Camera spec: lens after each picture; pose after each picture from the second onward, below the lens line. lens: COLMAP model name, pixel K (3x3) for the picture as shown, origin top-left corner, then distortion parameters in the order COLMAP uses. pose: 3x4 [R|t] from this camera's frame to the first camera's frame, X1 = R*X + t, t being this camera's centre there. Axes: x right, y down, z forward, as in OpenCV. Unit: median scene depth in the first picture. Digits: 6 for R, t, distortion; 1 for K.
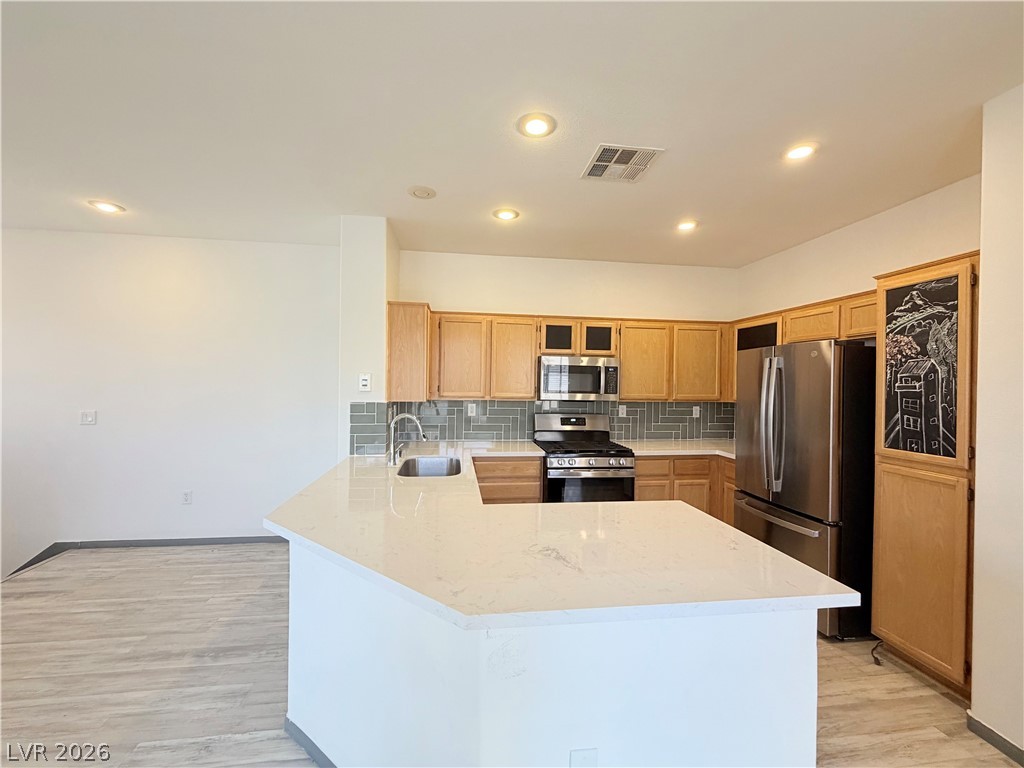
lens RADIAL K [[408.0, 0, 508.8], [0, 408.0, 384.4], [0, 0, 1]] dist [0.000496, 0.000204]
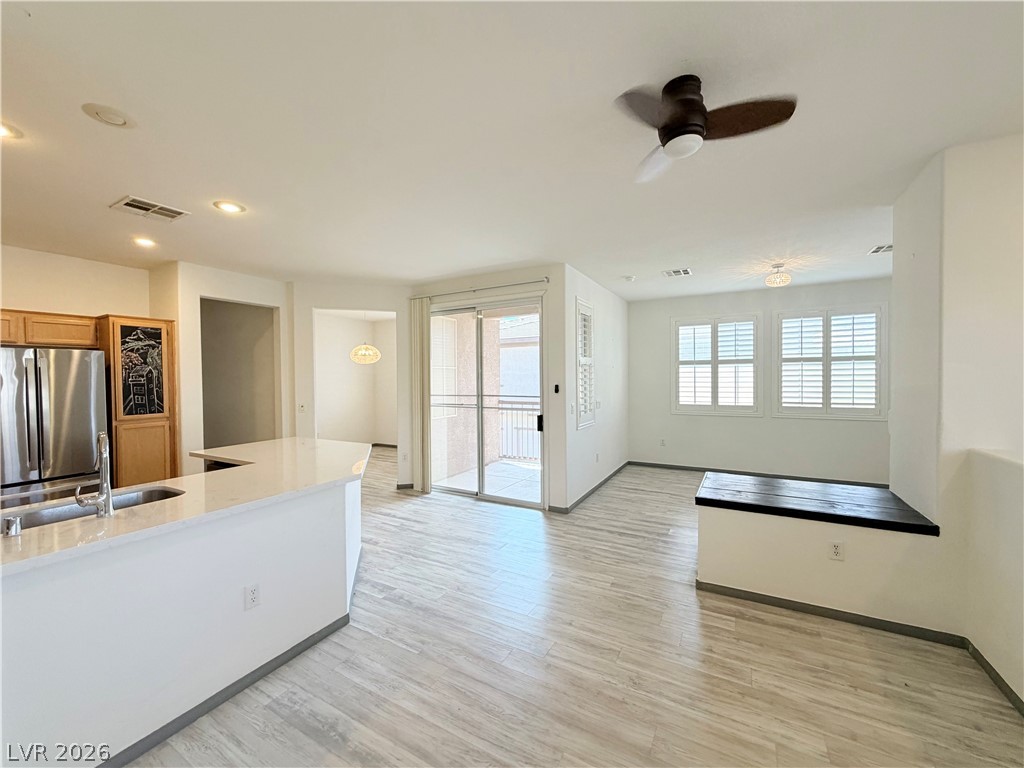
lens RADIAL K [[408.0, 0, 508.5], [0, 408.0, 385.2], [0, 0, 1]] dist [0.000496, 0.000204]
pose [[-0.795331, -0.019571, 0.605860, -1.414900], [0.000826, 0.999443, 0.033368, -0.031782], [-0.606175, 0.027039, -0.794871, 1.359329]]
